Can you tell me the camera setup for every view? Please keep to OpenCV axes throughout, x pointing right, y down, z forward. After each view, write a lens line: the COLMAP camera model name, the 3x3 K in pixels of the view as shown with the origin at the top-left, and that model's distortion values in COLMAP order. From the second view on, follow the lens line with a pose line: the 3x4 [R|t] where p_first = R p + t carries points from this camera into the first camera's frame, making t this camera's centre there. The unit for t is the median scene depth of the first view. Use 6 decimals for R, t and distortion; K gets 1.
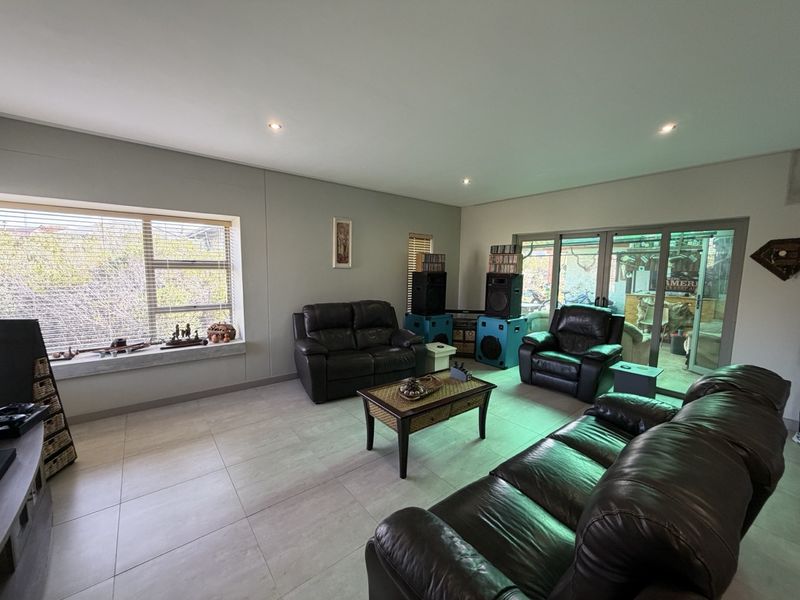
lens RADIAL K [[317.9, 0, 400.0], [0, 317.9, 303.1], [0, 0, 1]] dist [-0.004052, 0.000005]
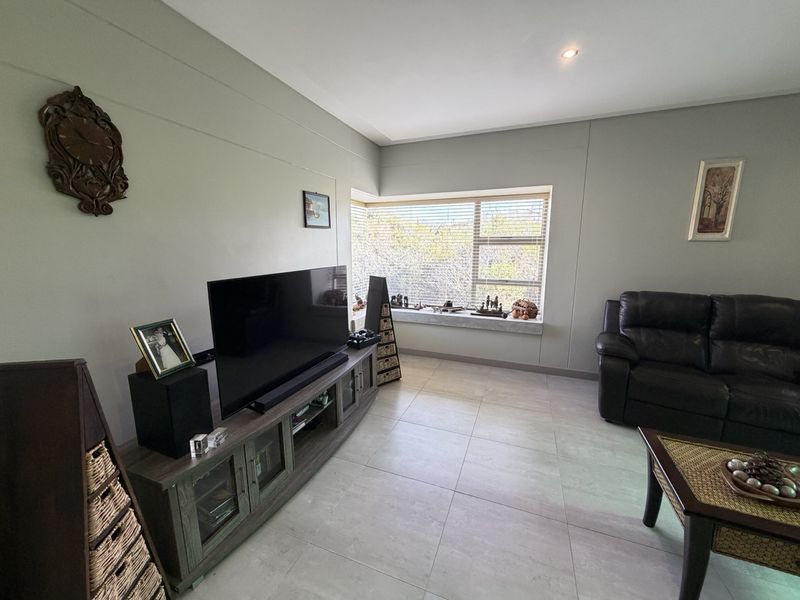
lens RADIAL K [[317.9, 0, 401.5], [0, 317.9, 302.8], [0, 0, 1]] dist [-0.004052, 0.000005]
pose [[0.480011, 0.137265, -0.866457, 0.120732], [-0.089562, 0.990190, 0.107250, 0.001332], [0.872679, 0.026121, 0.487596, 0.201731]]
